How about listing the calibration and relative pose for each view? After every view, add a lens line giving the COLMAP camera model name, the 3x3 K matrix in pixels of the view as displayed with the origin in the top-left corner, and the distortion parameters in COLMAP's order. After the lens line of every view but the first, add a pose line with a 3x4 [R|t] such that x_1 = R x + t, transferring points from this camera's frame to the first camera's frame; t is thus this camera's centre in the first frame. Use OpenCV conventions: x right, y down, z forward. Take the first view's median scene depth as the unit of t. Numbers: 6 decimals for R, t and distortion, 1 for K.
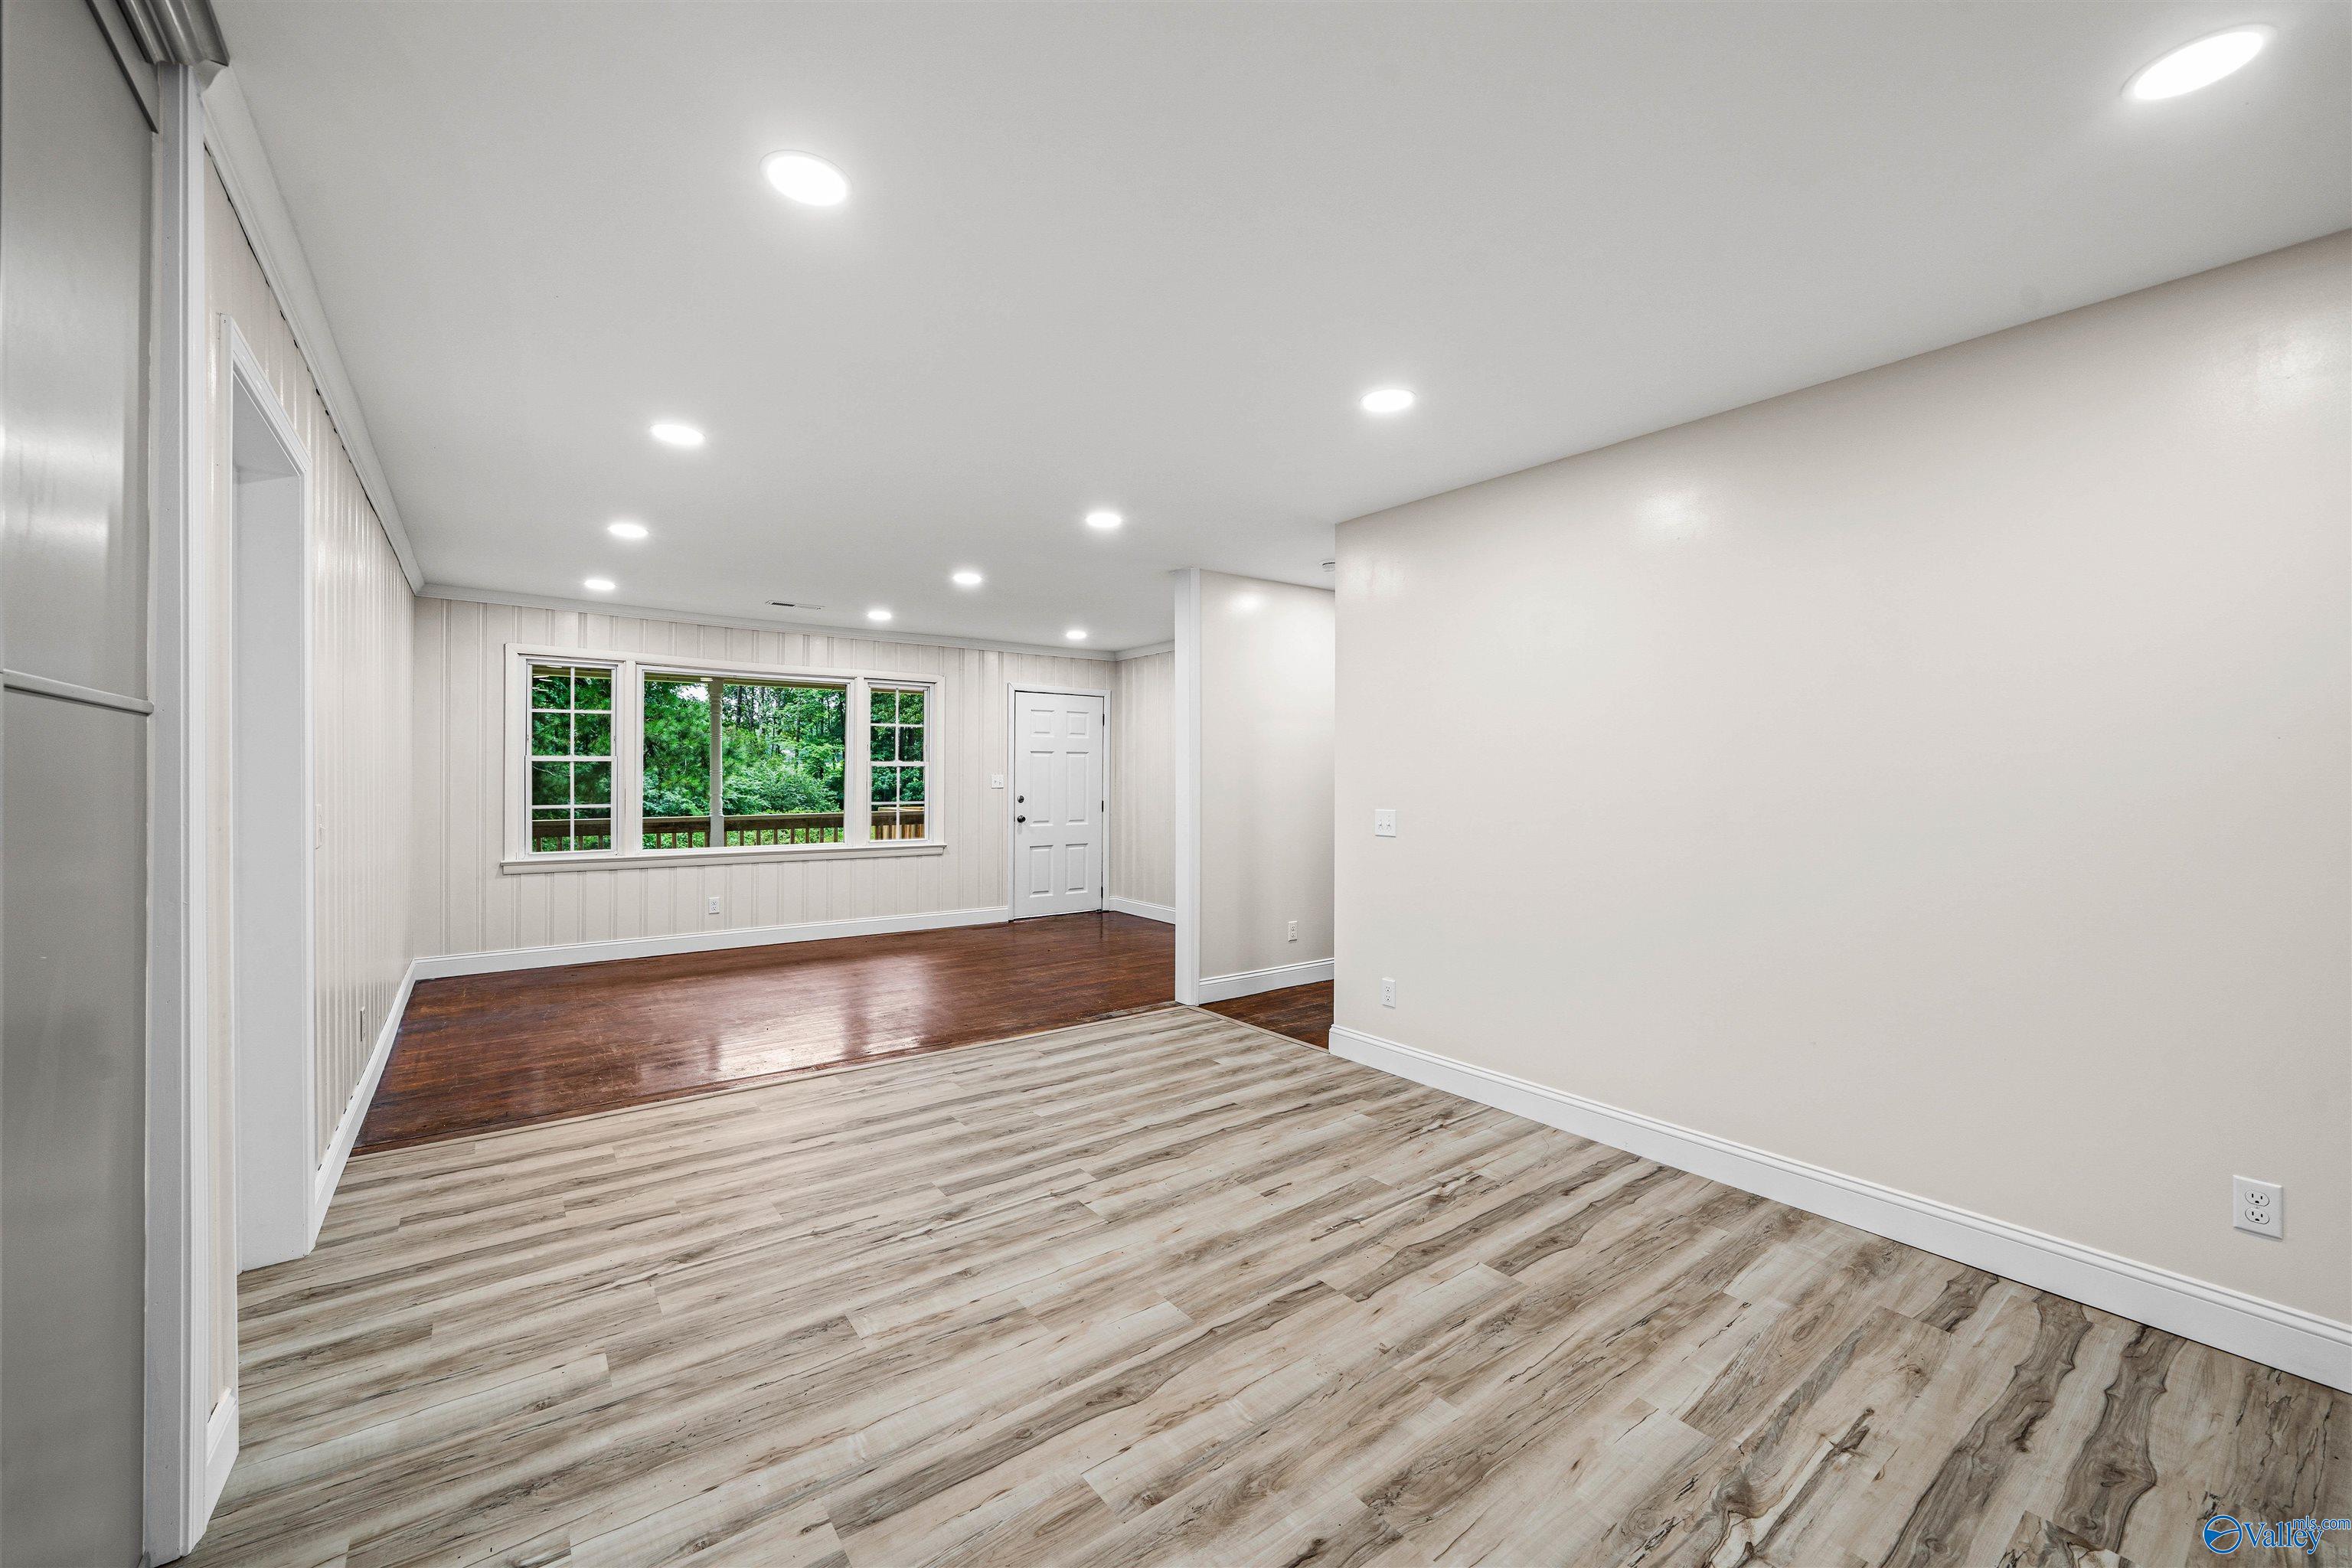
lens RADIAL K [[919.0, 0, 1179.6], [0, 919.0, 777.1], [0, 0, 1]] dist [-0.001204, -0.000067]
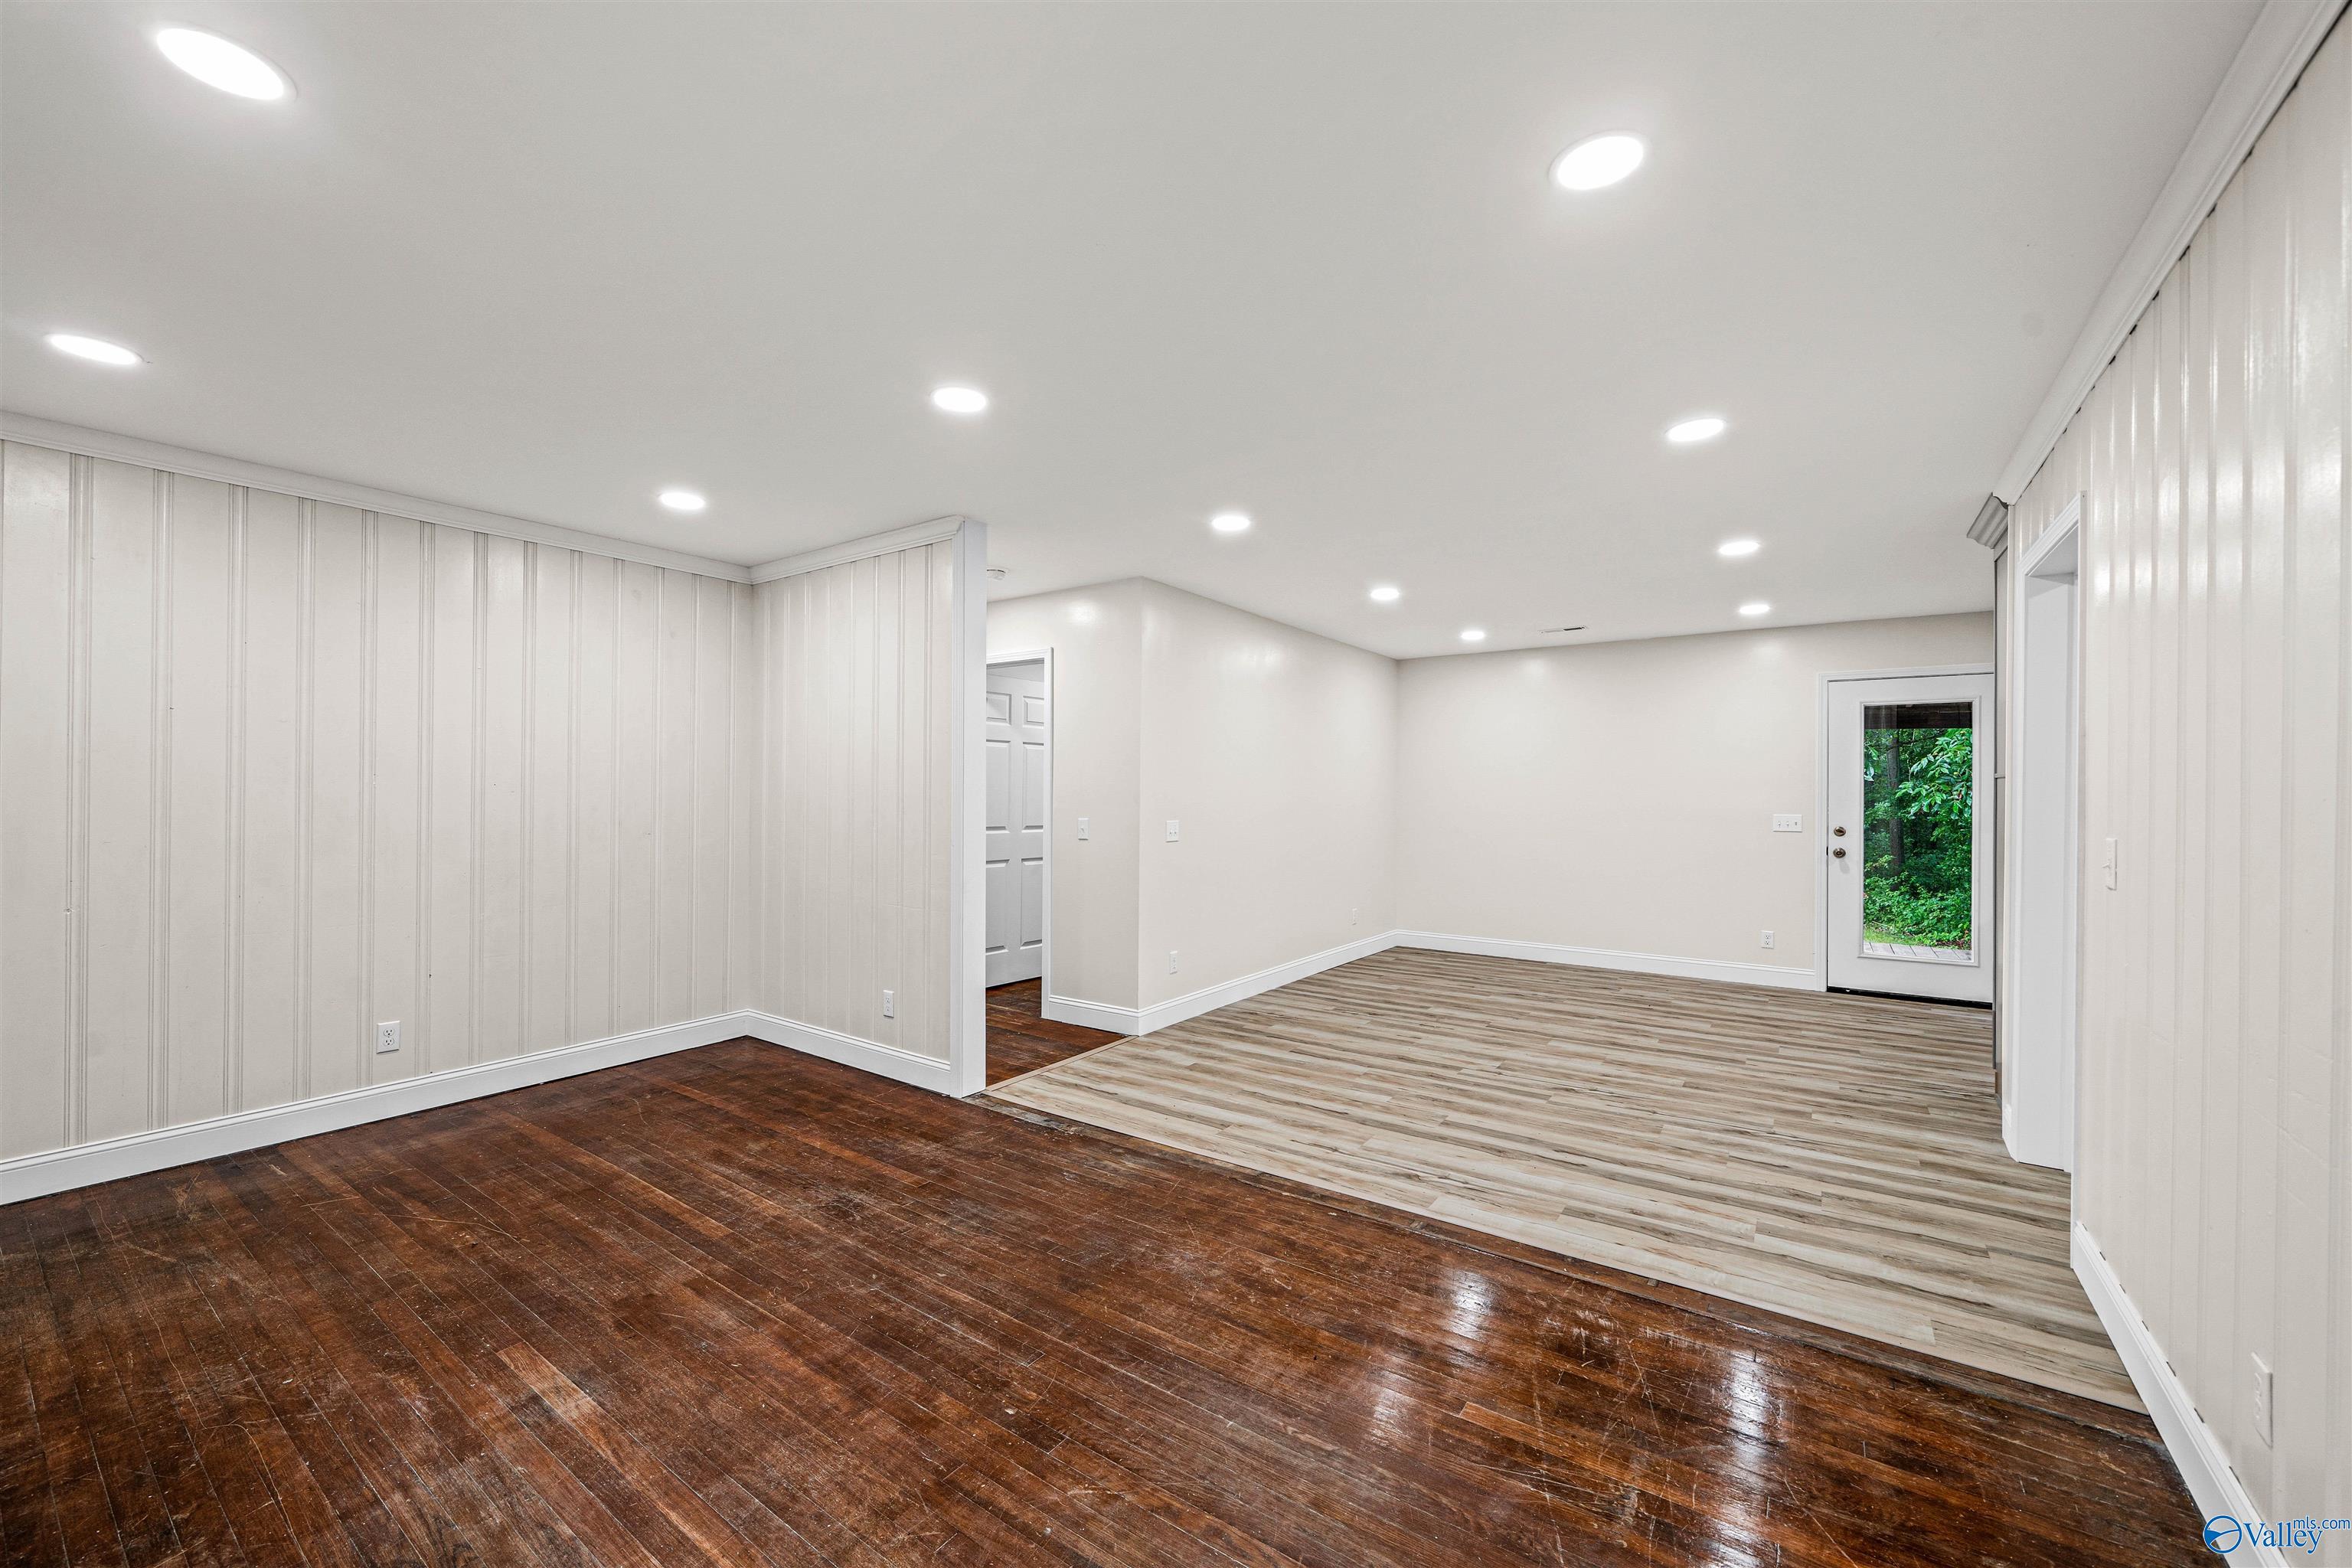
lens RADIAL K [[908.0, 0, 1162.2], [0, 908.0, 791.4], [0, 0, 1]] dist [-0.001770, -0.000269]
pose [[-0.297631, -0.002819, 0.954677, -1.101503], [-0.005159, 0.999986, 0.001344, -0.008483], [-0.954667, -0.004525, -0.297642, 1.558368]]
